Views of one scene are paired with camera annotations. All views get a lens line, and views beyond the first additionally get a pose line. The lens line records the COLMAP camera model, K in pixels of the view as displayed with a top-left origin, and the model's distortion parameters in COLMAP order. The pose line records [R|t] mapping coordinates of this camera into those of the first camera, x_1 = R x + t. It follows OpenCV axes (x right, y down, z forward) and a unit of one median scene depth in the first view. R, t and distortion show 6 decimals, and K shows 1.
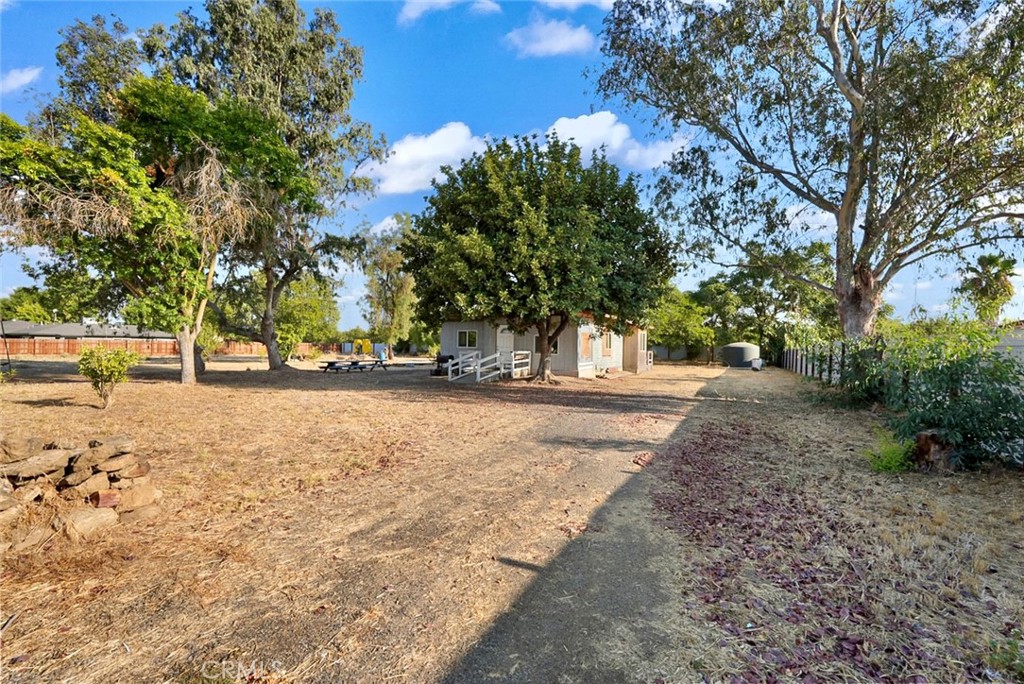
lens RADIAL K [[463.0, 0, 512.9], [0, 463.0, 341.7], [0, 0, 1]] dist [0.001110, -0.000077]
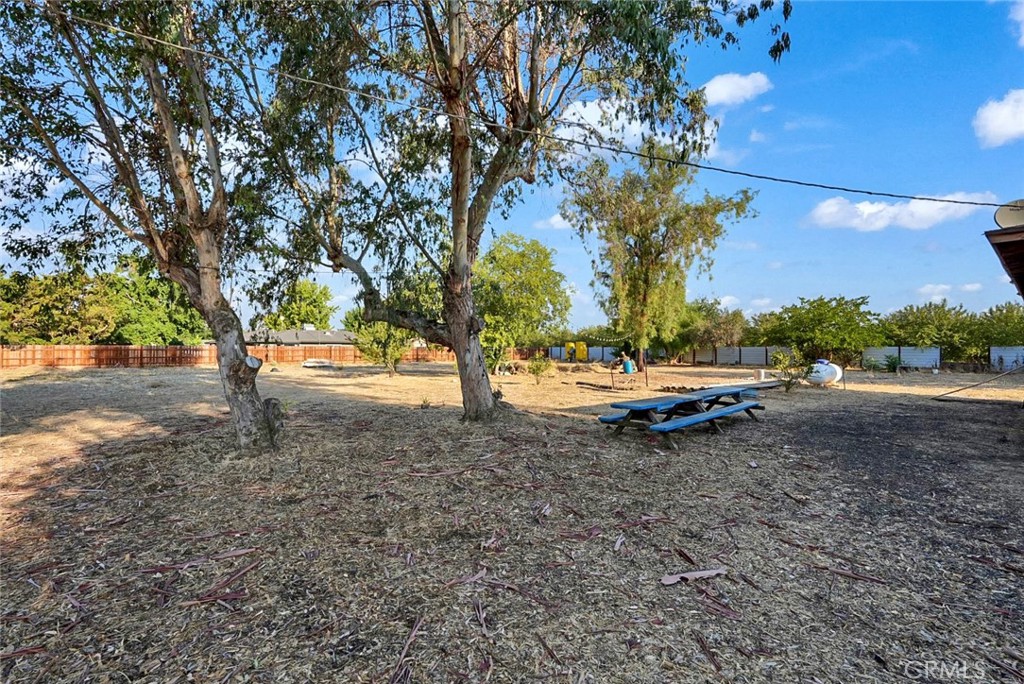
lens RADIAL K [[463.0, 0, 506.8], [0, 463.0, 344.5], [0, 0, 1]] dist [0.001110, -0.000077]
pose [[0.916736, -0.013427, -0.399268, -0.310488], [0.012394, 0.999910, -0.005169, 0.003762], [0.399301, -0.000210, 0.916820, 0.604662]]
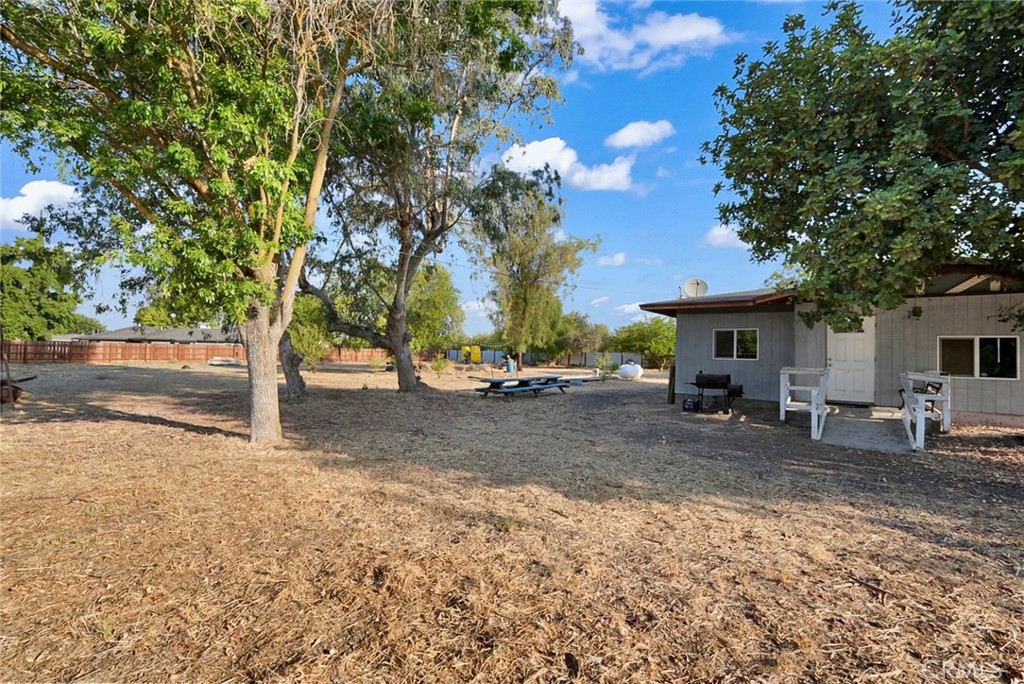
lens RADIAL K [[463.0, 0, 511.3], [0, 463.0, 341.4], [0, 0, 1]] dist [0.001110, -0.000077]
pose [[0.983775, 0.003201, -0.179376, -0.234749], [-0.006446, 0.999826, -0.017510, 0.002427], [0.179288, 0.018382, 0.983625, 0.363569]]
